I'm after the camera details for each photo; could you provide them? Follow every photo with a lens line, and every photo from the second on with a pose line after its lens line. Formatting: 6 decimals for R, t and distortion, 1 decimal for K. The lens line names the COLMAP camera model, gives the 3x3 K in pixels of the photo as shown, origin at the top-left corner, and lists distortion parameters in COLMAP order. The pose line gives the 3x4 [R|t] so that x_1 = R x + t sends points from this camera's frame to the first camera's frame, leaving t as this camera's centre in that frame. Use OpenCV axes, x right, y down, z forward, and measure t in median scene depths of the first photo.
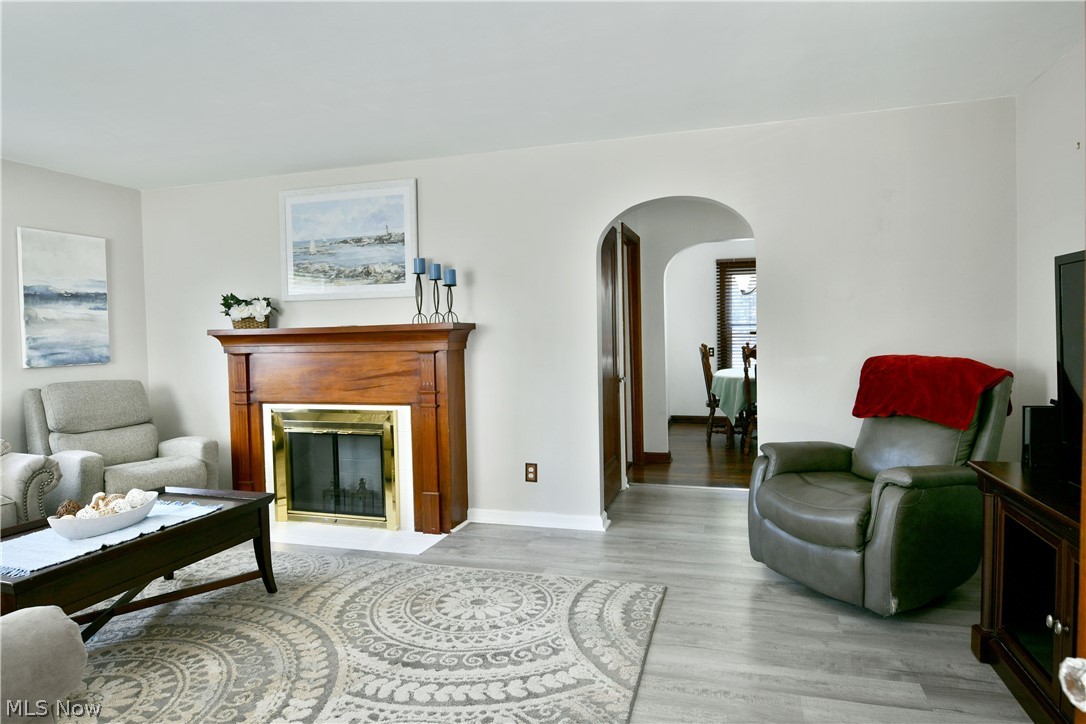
lens RADIAL K [[658.5, 0, 544.1], [0, 658.5, 361.6], [0, 0, 1]] dist [-0.016395, -0.005306]
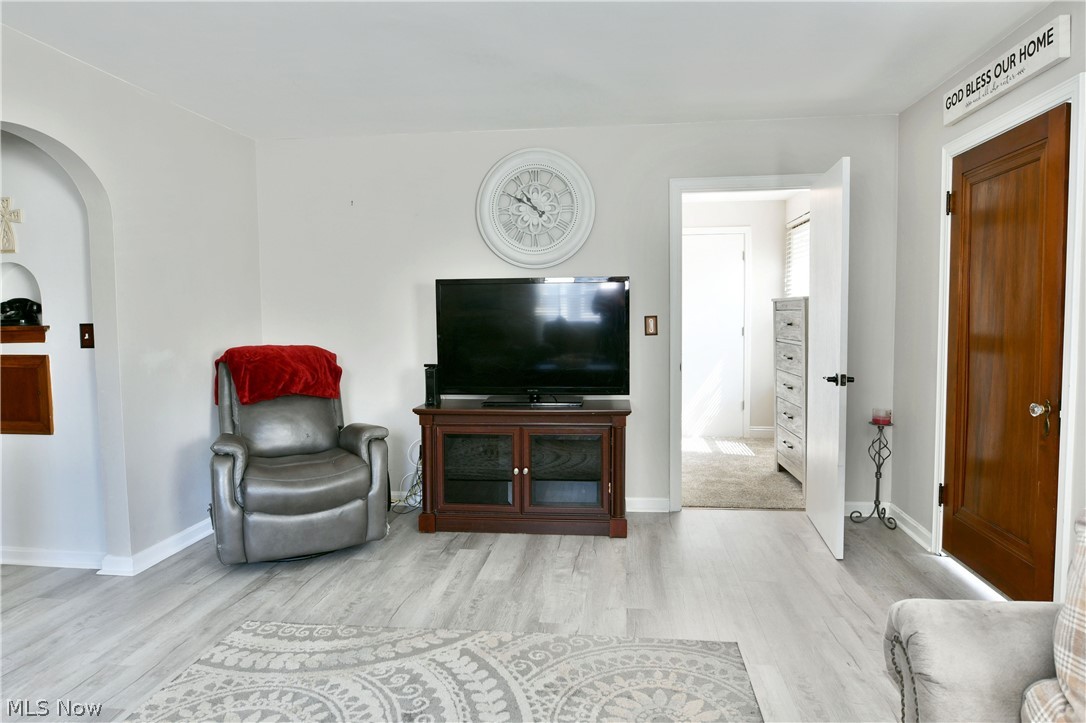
lens RADIAL K [[658.5, 0, 535.6], [0, 658.5, 353.8], [0, 0, 1]] dist [-0.016395, -0.005306]
pose [[-0.166085, -0.029405, 0.985673, -0.715911], [0.055956, 0.997664, 0.039191, -0.018026], [-0.984523, 0.061663, -0.164052, 0.753886]]
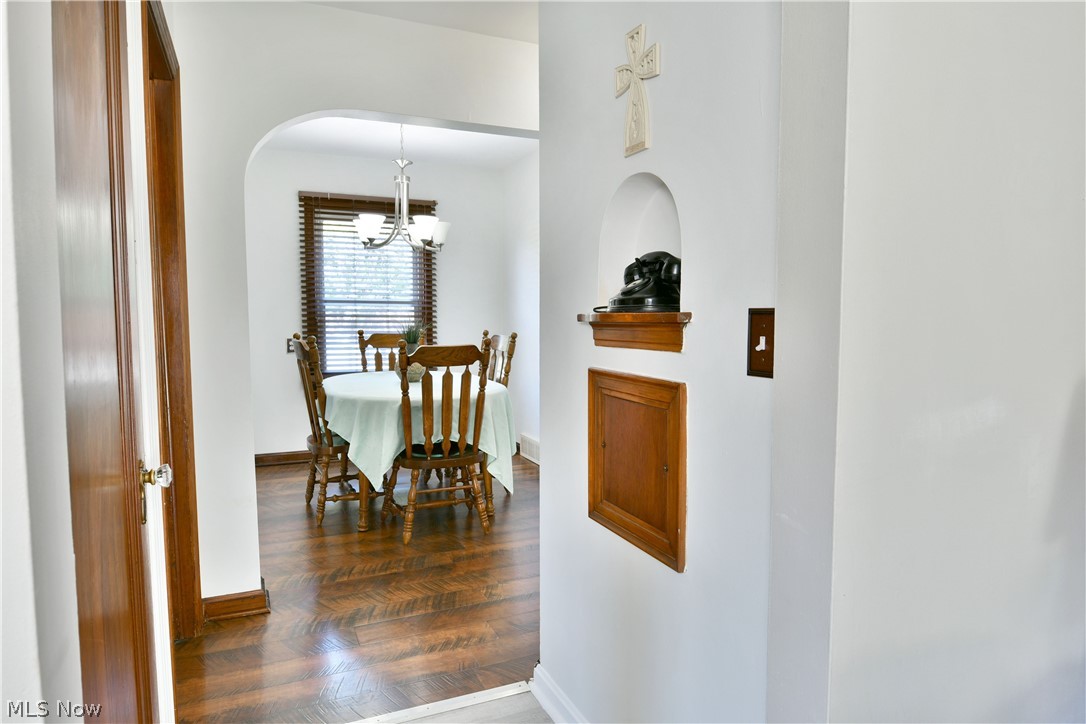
lens RADIAL K [[658.5, 0, 538.8], [0, 658.5, 362.1], [0, 0, 1]] dist [-0.016395, -0.005306]
pose [[0.761374, -0.035138, 0.647360, 0.100074], [0.014482, 0.999203, 0.037204, -0.051296], [-0.648151, -0.018951, 0.761276, 1.086876]]
